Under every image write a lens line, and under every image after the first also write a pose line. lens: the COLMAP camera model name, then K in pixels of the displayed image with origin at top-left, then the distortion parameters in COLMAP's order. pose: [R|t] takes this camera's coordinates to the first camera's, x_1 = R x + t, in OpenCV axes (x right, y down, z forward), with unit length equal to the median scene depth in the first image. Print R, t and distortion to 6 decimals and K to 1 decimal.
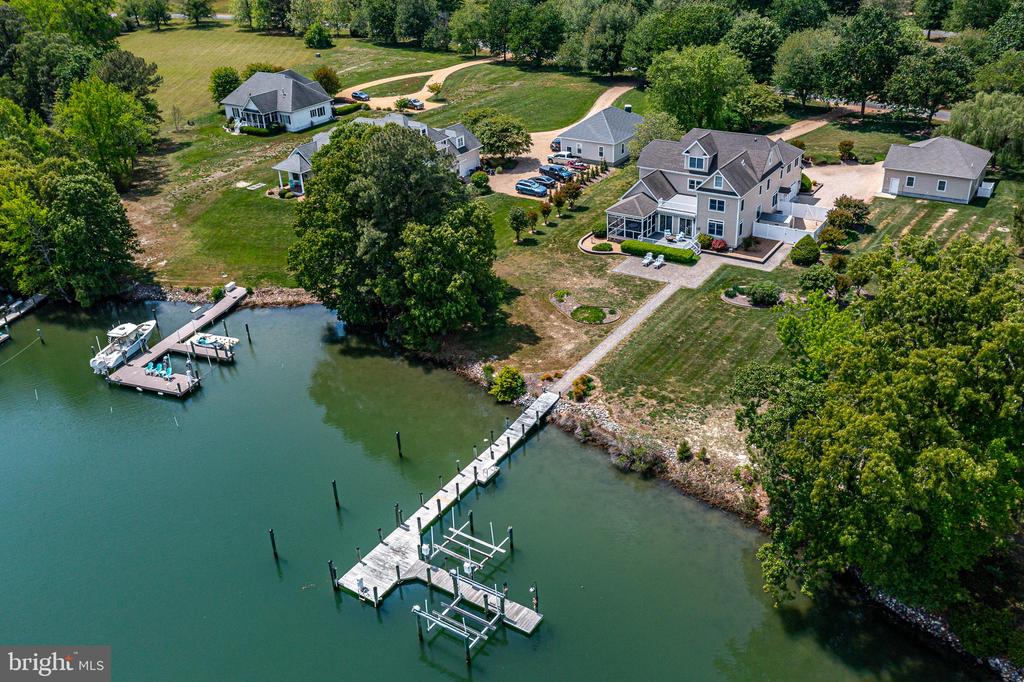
lens RADIAL K [[905.5, 0, 510.8], [0, 905.5, 382.7], [0, 0, 1]] dist [-0.014661, -0.008531]
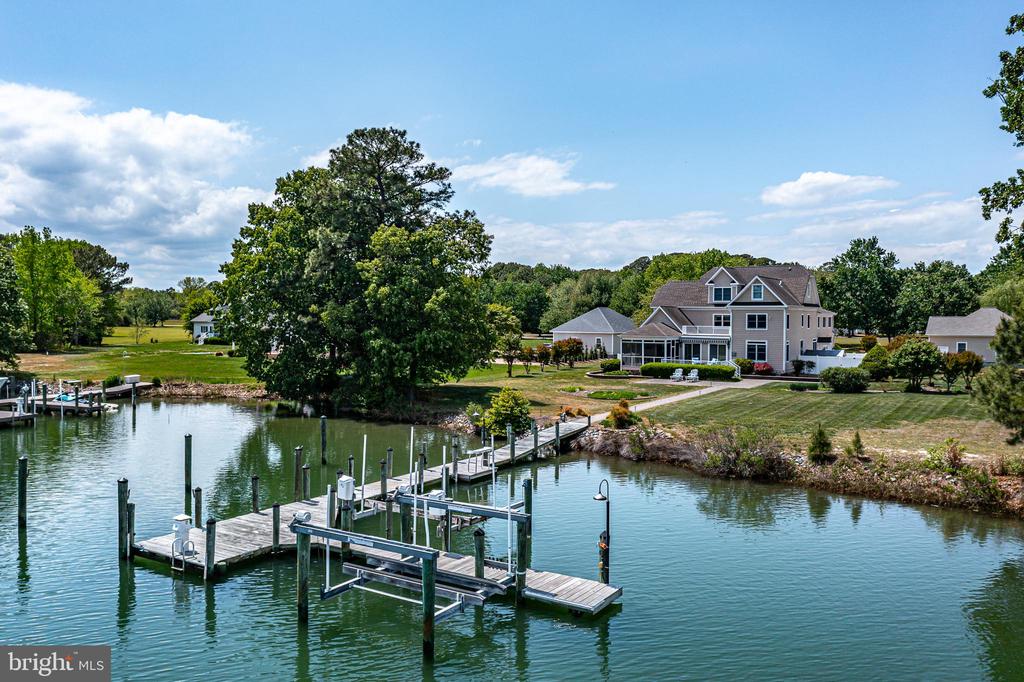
lens RADIAL K [[835.4, 0, 517.1], [0, 835.4, 340.3], [0, 0, 1]] dist [-0.002227, -0.003395]
pose [[0.997279, 0.062961, 0.038353, -0.017436], [-0.036747, 0.875530, -0.481765, 0.190870], [-0.063911, 0.479045, 0.875461, 0.353008]]
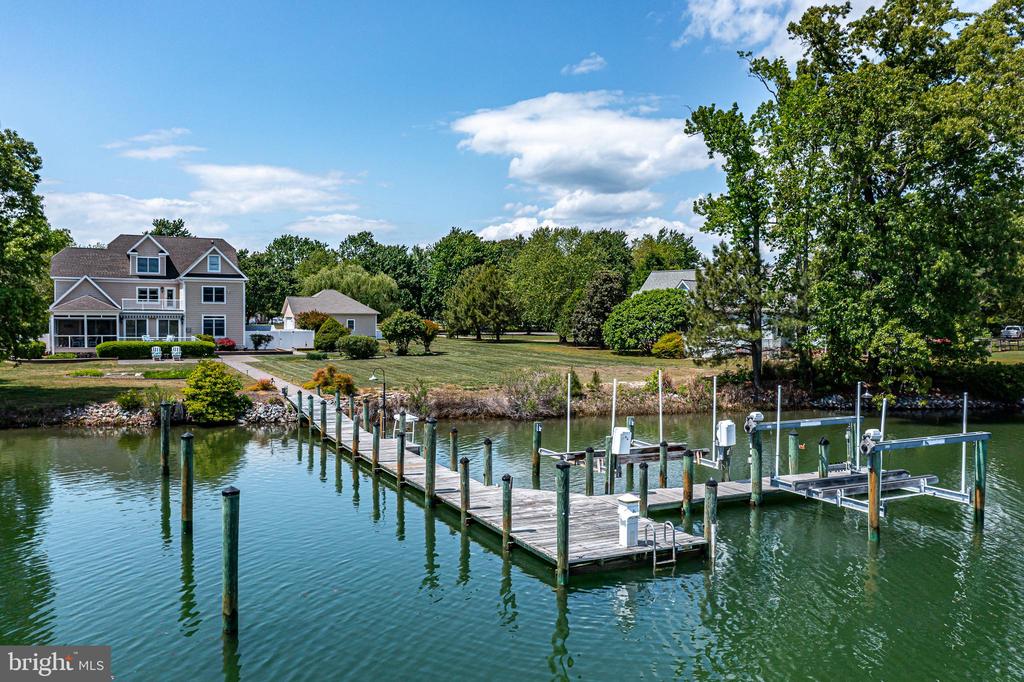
lens RADIAL K [[835.4, 0, 517.1], [0, 835.4, 340.3], [0, 0, 1]] dist [-0.002227, -0.003395]
pose [[0.501802, 0.036117, 0.864228, -0.254503], [0.406402, 0.872138, -0.272419, 0.135788], [-0.763566, 0.487924, 0.422962, 0.514147]]
